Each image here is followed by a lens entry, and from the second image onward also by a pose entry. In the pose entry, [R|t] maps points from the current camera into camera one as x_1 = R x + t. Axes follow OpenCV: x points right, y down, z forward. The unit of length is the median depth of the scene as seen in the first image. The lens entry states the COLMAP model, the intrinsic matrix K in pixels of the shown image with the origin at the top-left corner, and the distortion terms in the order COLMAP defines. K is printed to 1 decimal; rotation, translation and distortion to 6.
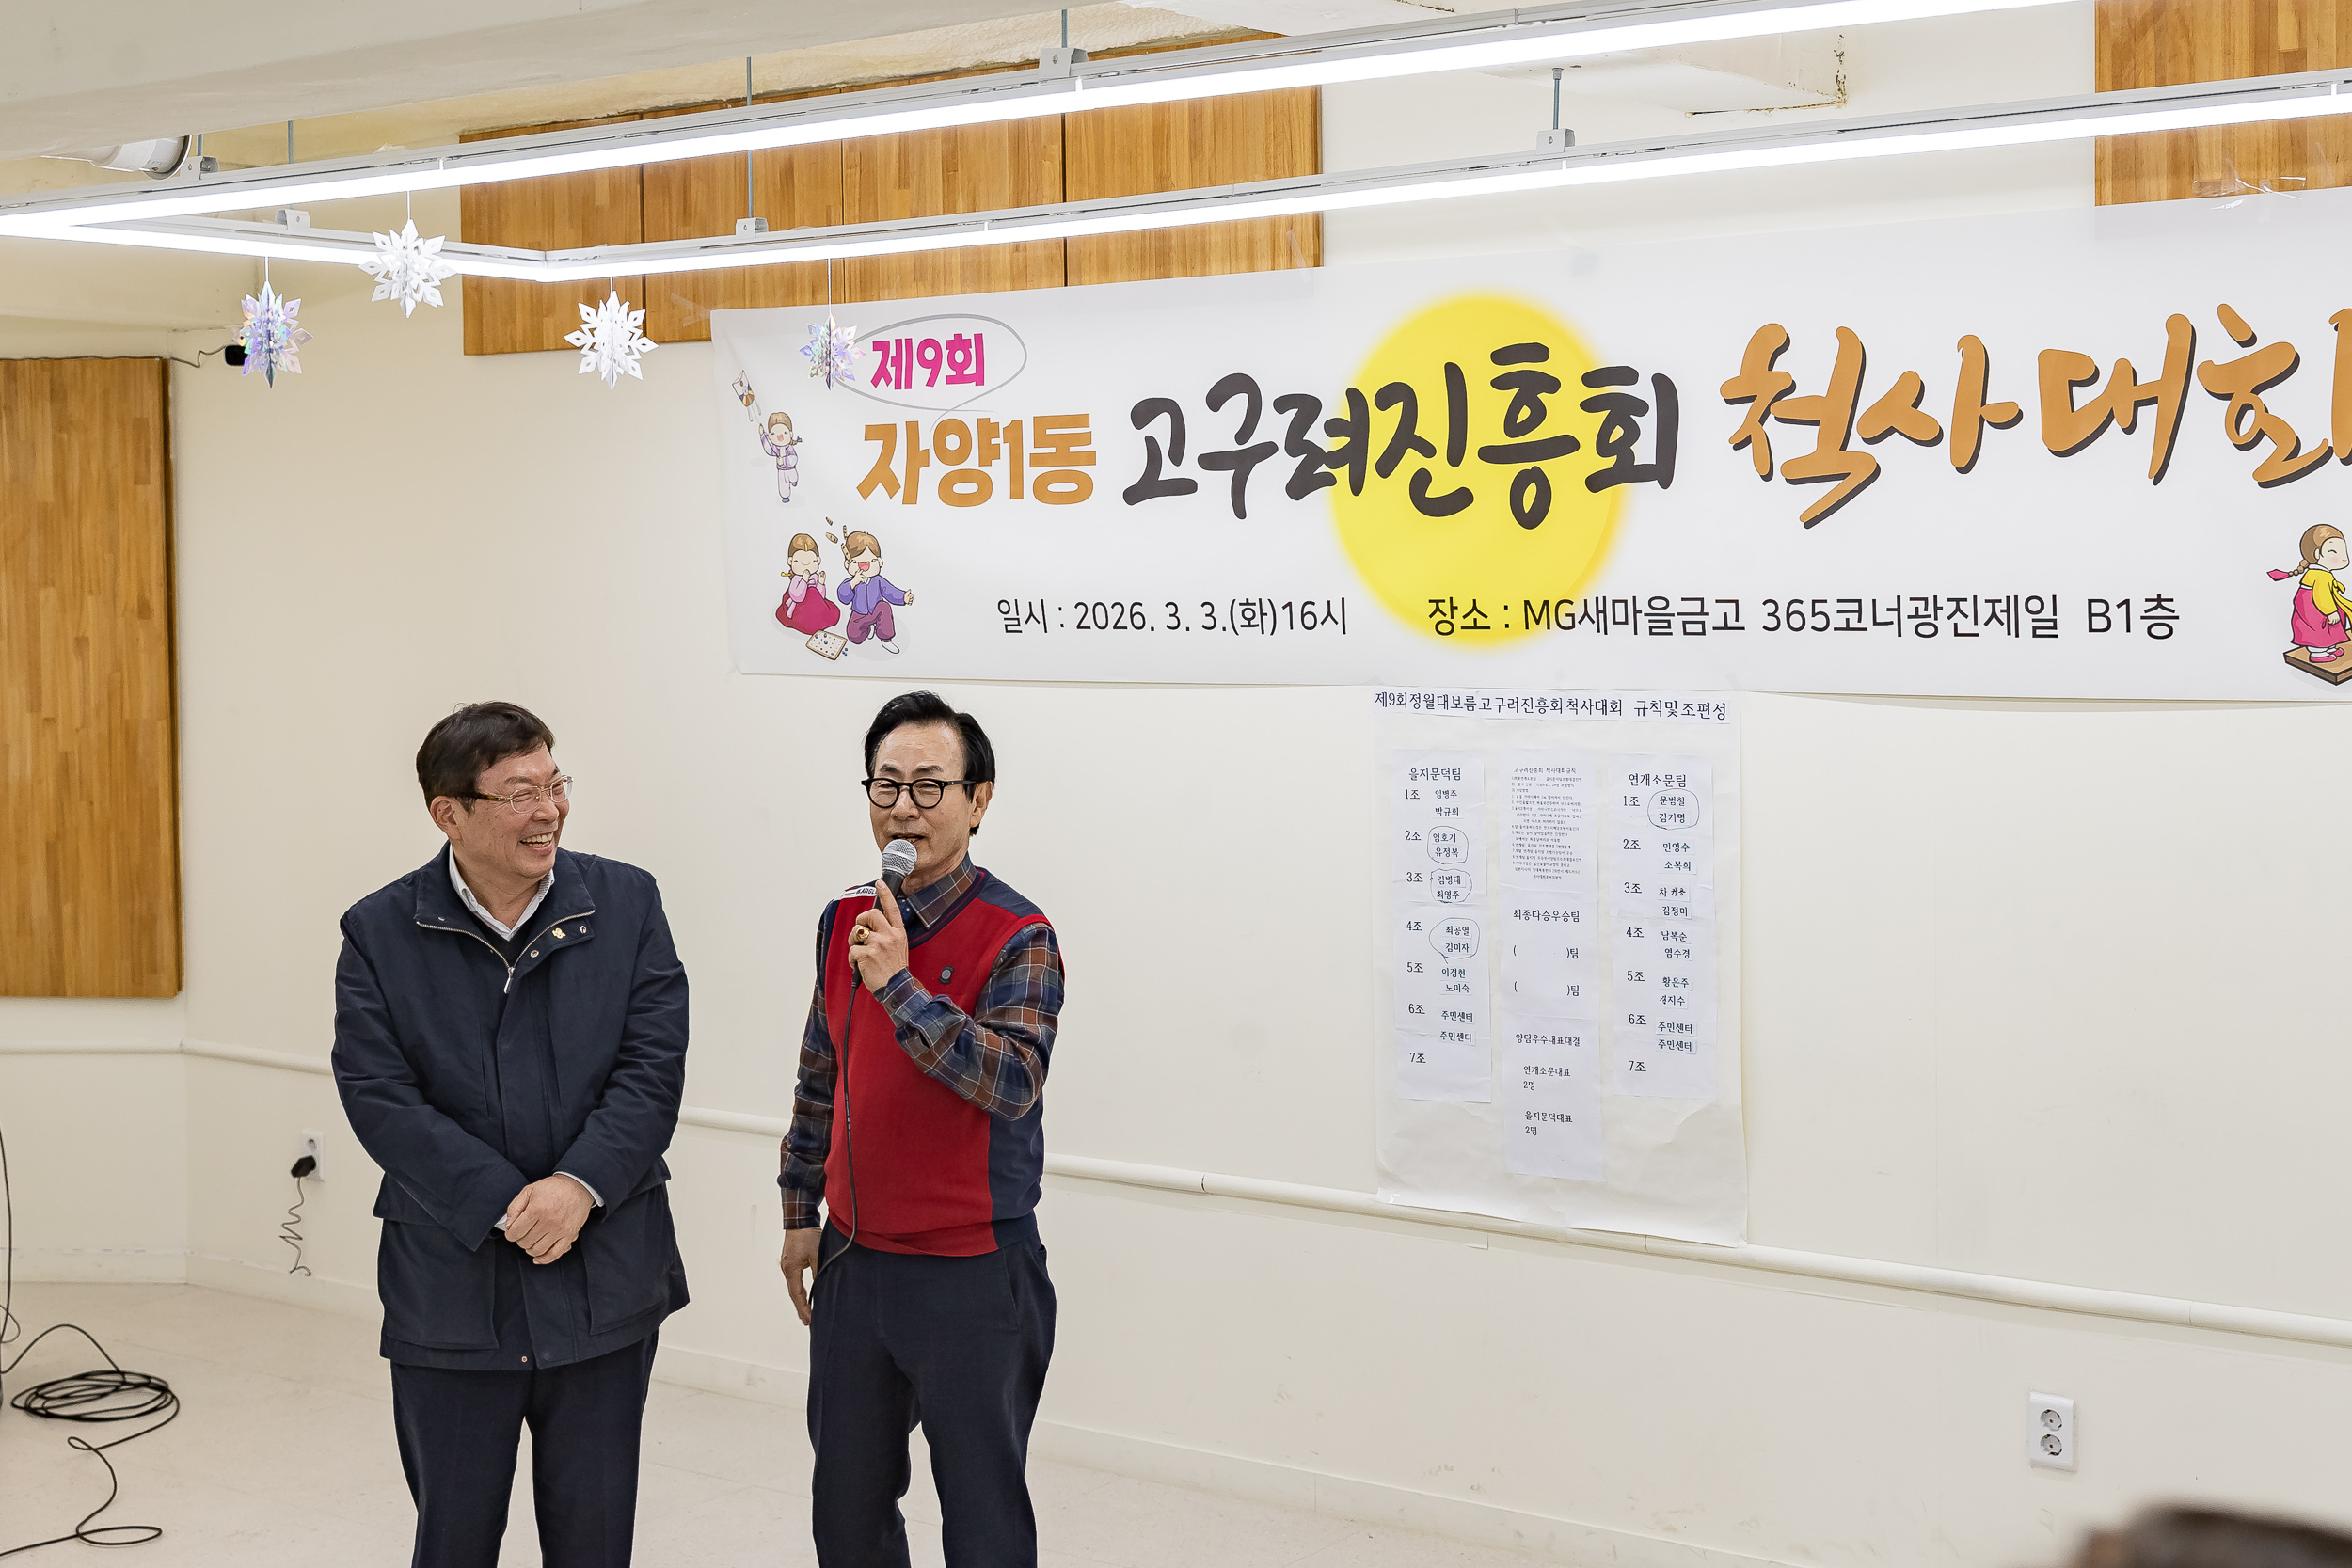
lens RADIAL K [[3088.5, 0, 1332.6], [0, 3088.5, 641.0], [0, 0, 1]] dist [0.011741, 0.000000]
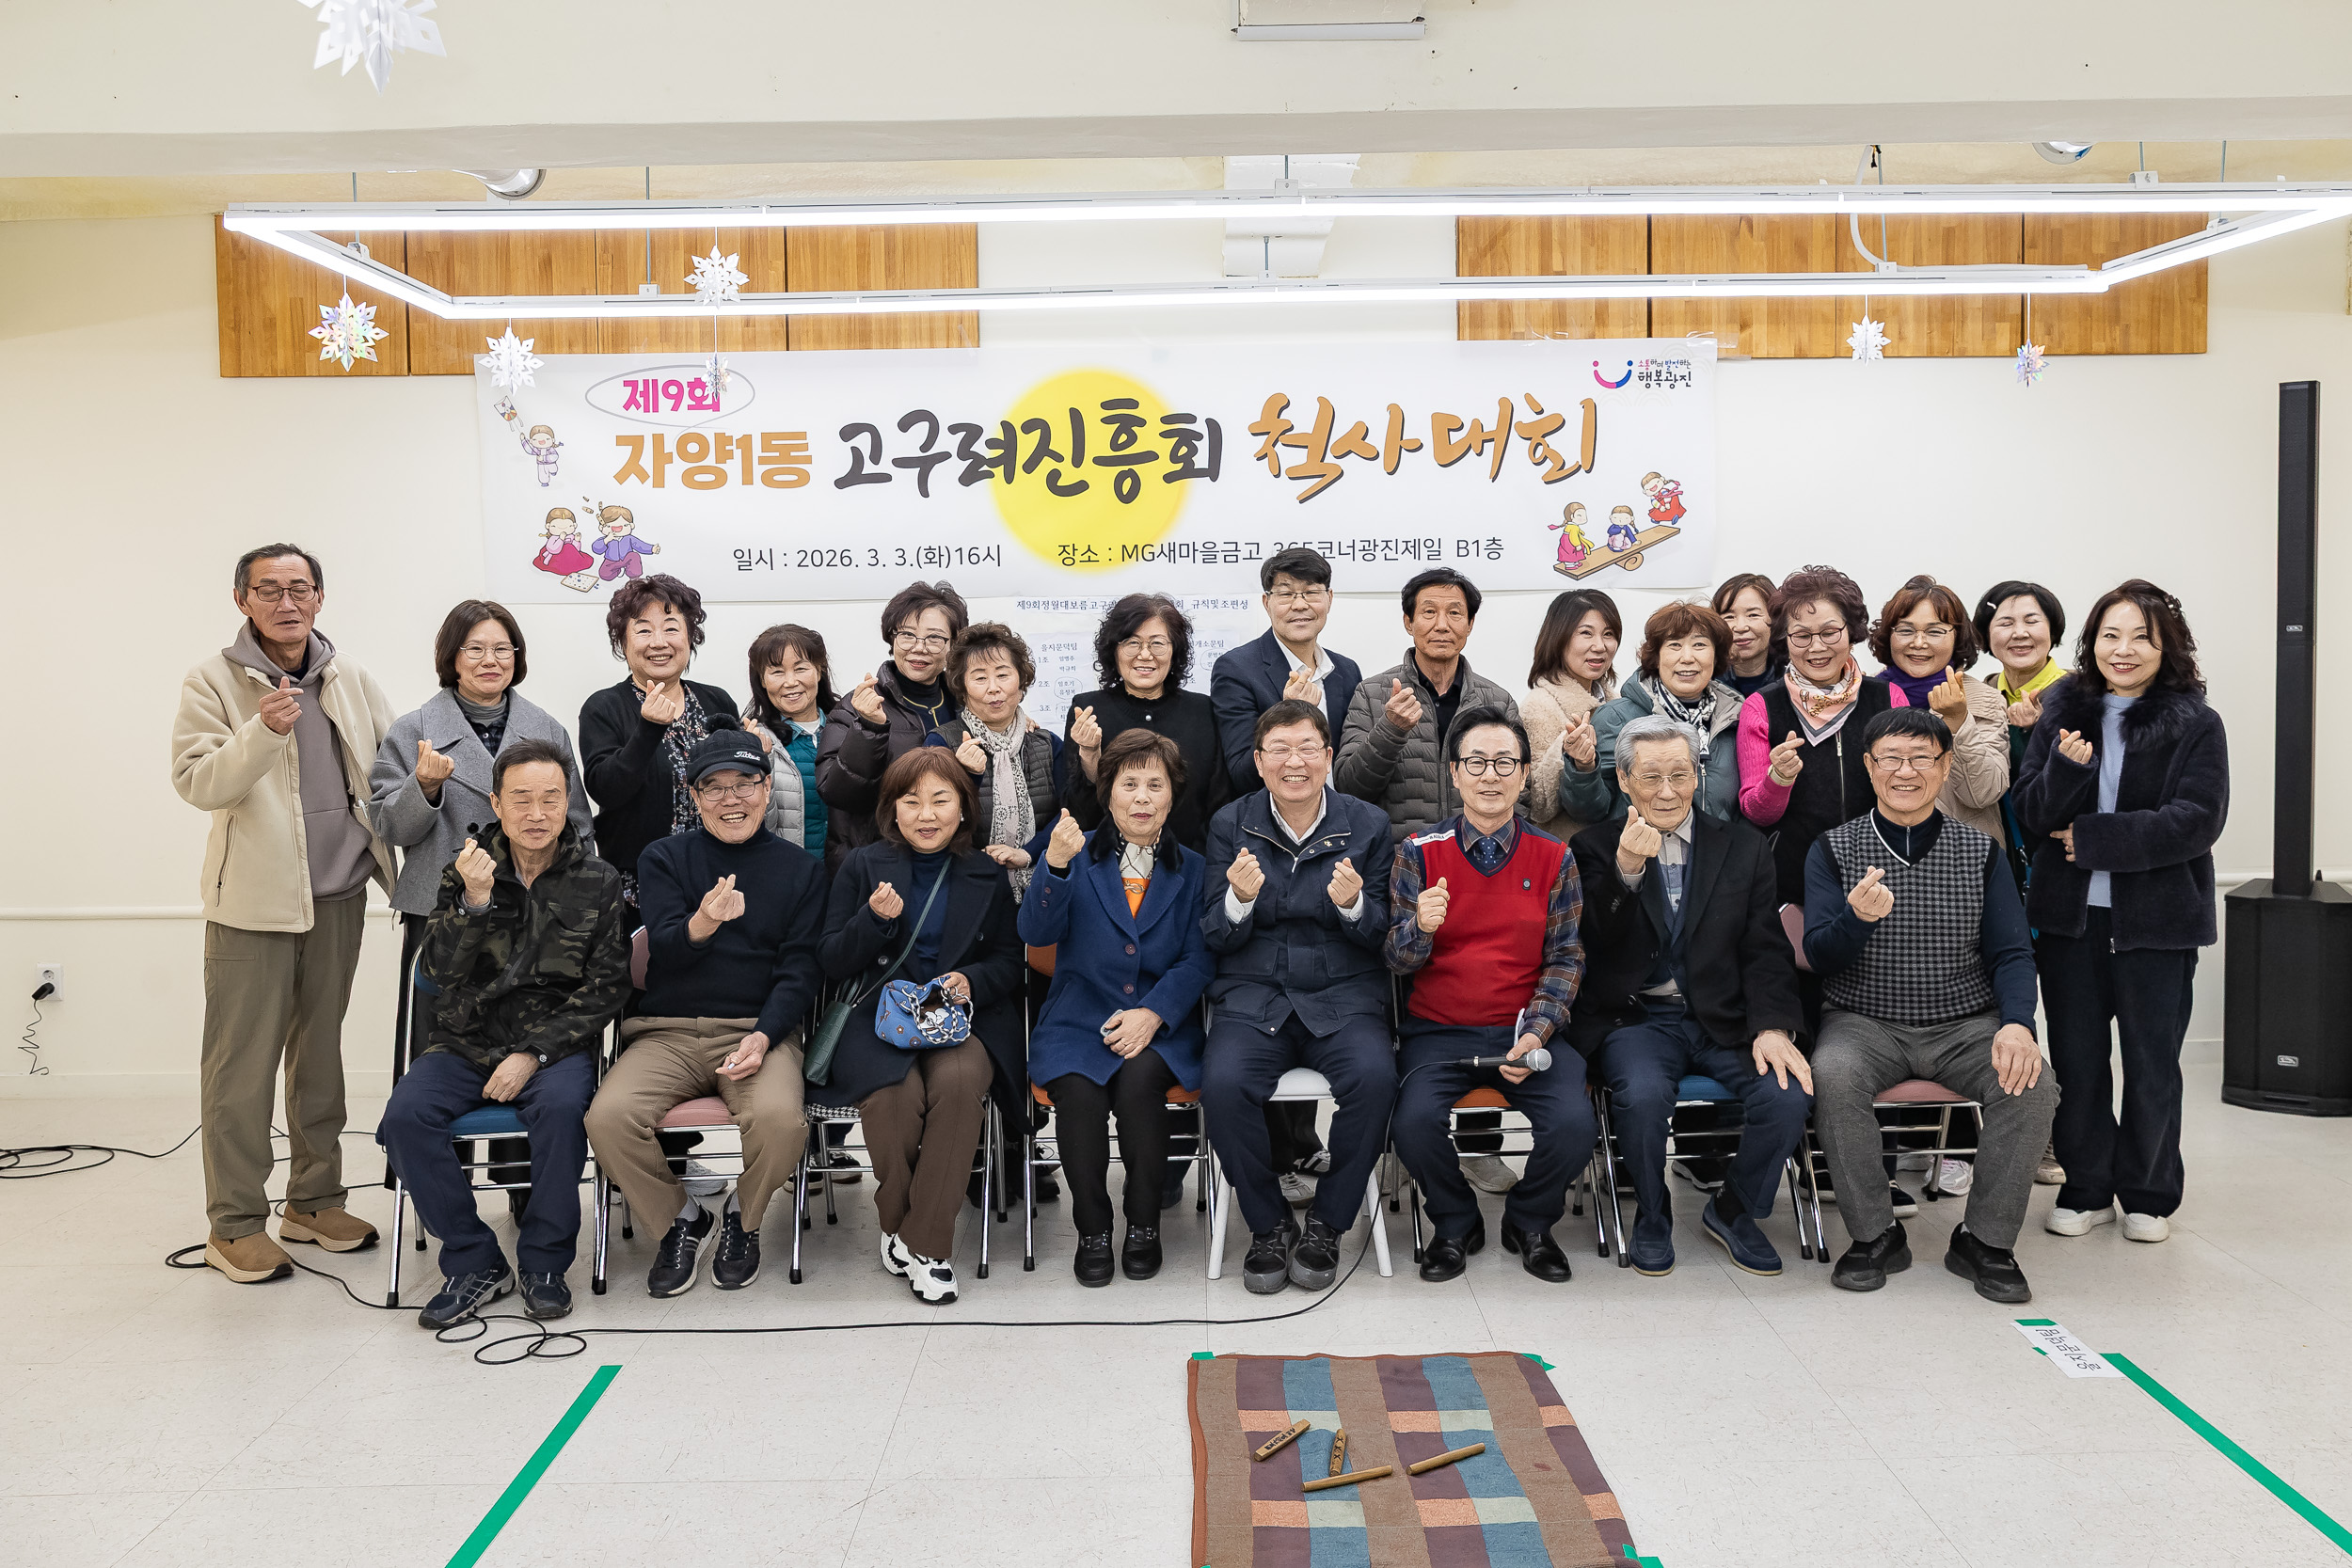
lens RADIAL K [[1869.6, 0, 1188.5], [0, 1869.6, 718.0], [0, 0, 1]] dist [-0.033073, 0.026519]
pose [[0.821410, -0.029682, 0.569566, -0.497166], [0.020156, 0.999532, 0.023020, 0.059384], [-0.569982, -0.007428, 0.821624, 0.099462]]
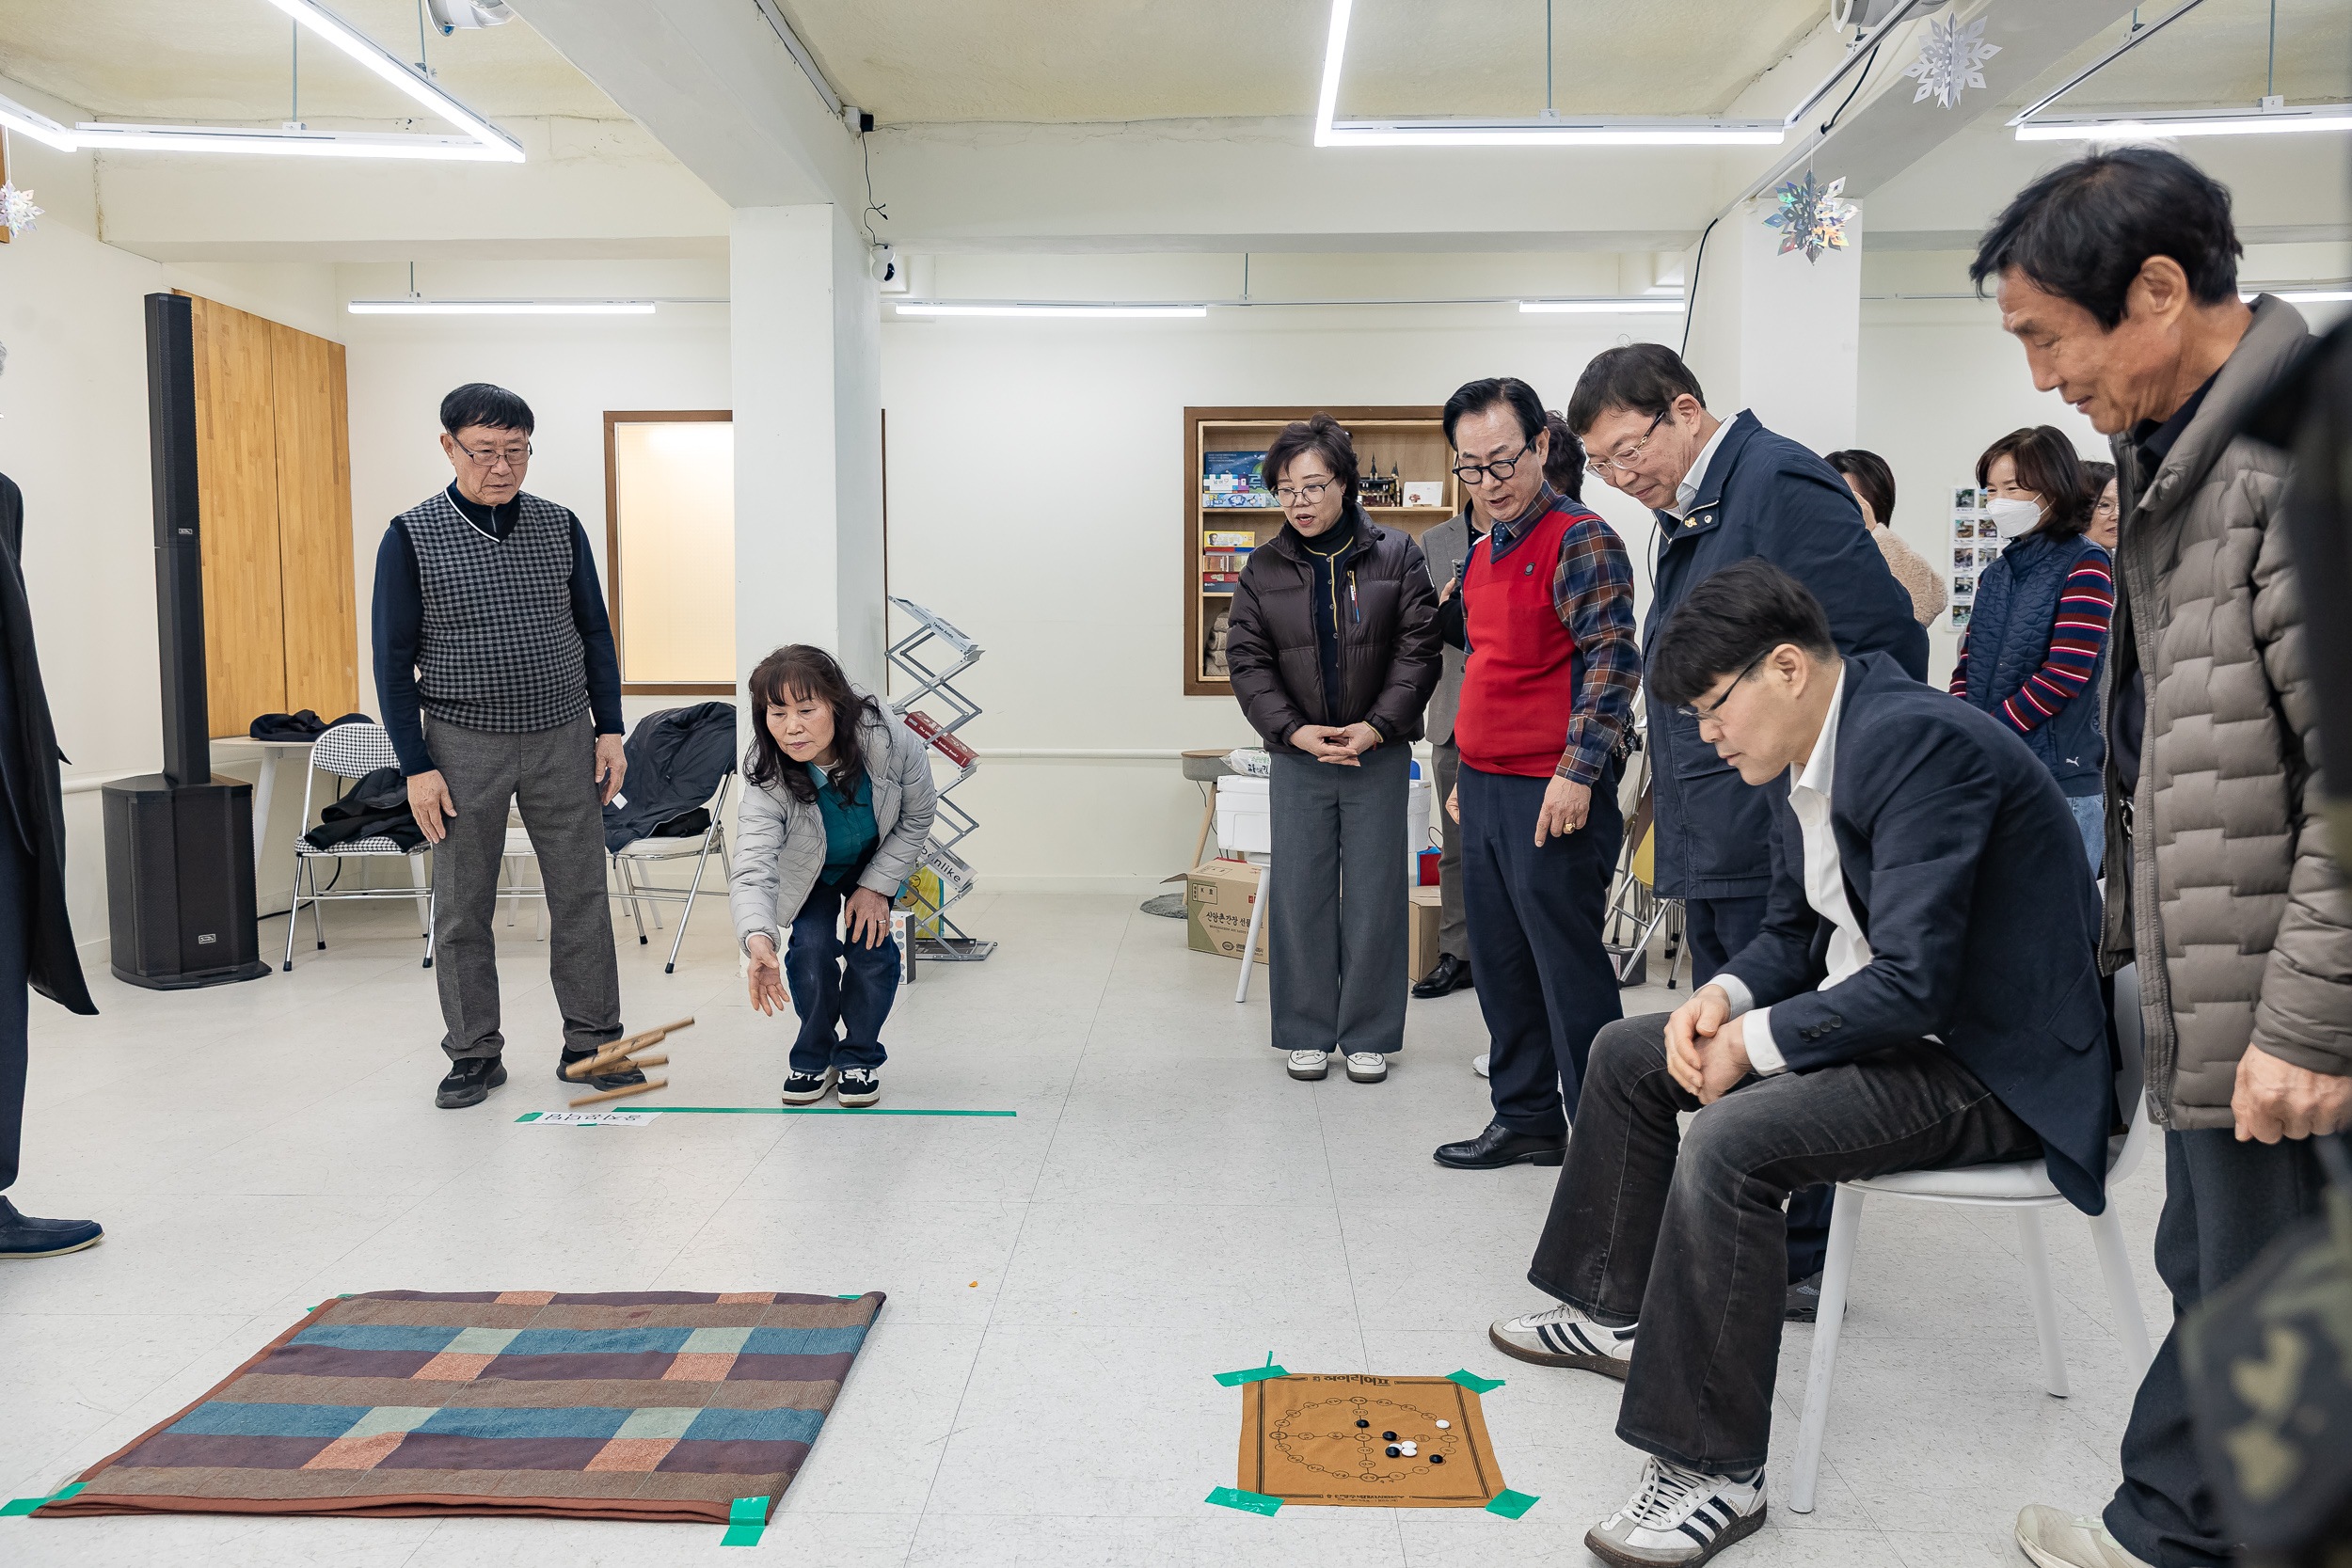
lens RADIAL K [[1738.3, 0, 1149.4], [0, 1738.3, 768.0], [0, 0, 1]] dist [-0.024898, 0.041174]
pose [[-0.530003, -0.048676, 0.846598, -0.564435], [0.026136, 0.996939, 0.073682, 0.118487], [-0.847593, 0.061178, -0.527108, 0.612155]]
